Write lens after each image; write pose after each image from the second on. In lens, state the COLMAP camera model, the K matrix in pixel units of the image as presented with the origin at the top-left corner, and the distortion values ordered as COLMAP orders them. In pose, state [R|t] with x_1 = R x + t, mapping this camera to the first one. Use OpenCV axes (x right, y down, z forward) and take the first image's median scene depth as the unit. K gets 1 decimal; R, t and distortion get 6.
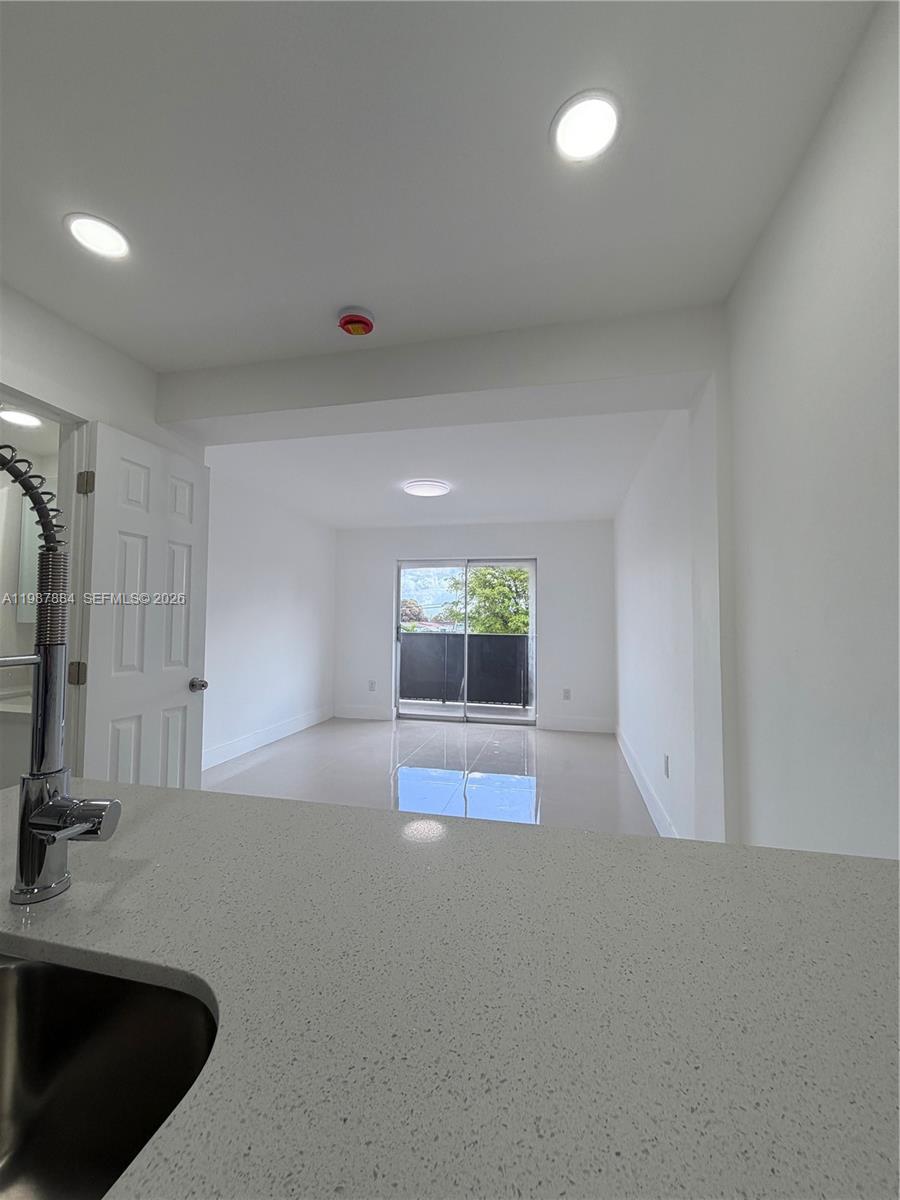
lens RADIAL K [[477.8, 0, 447.6], [0, 477.8, 598.1], [0, 0, 1]] dist [-0.001872, -0.000337]
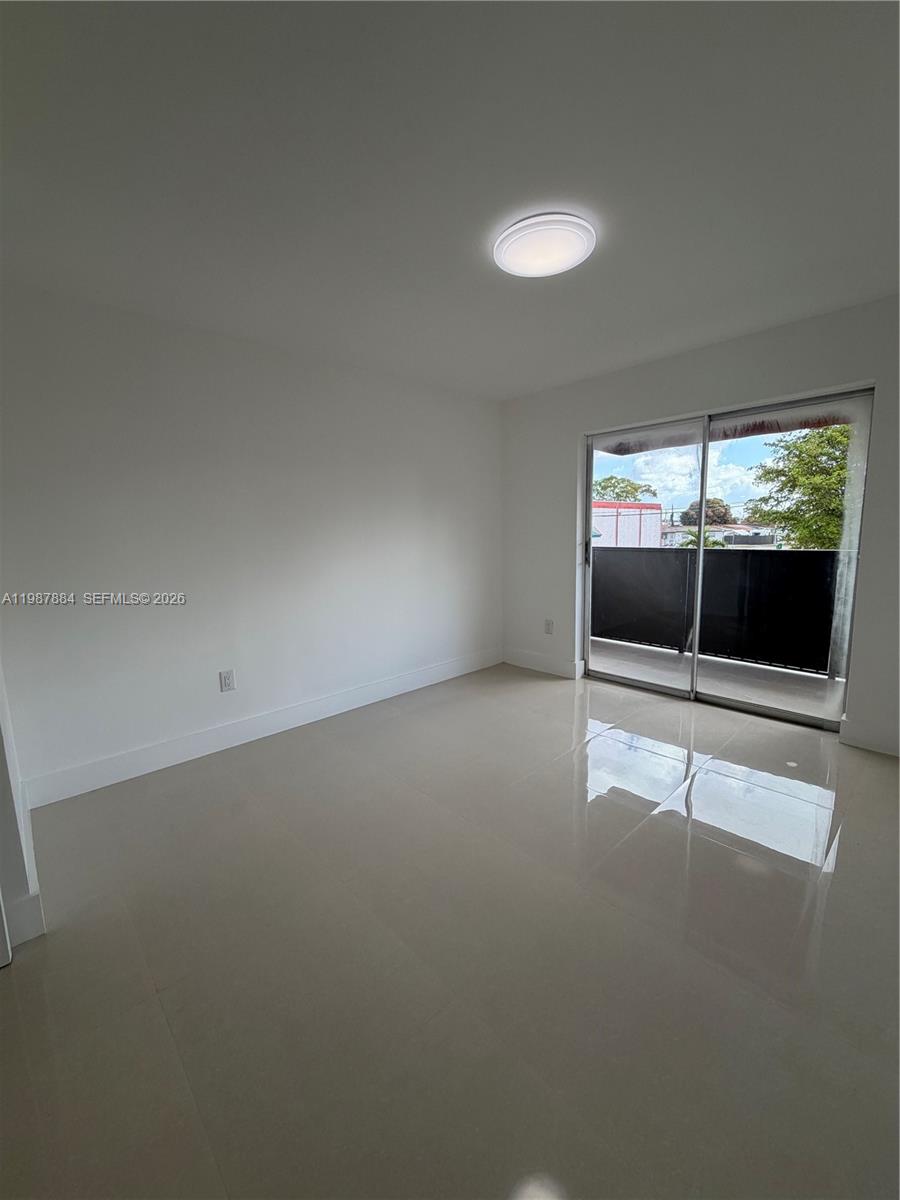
lens RADIAL K [[477.8, 0, 447.6], [0, 477.8, 598.1], [0, 0, 1]] dist [-0.001872, -0.000337]
pose [[0.833622, 0.050121, -0.550056, 0.100537], [0.057229, 0.982676, 0.176273, 0.009471], [0.549362, -0.178424, 0.816313, 0.349870]]
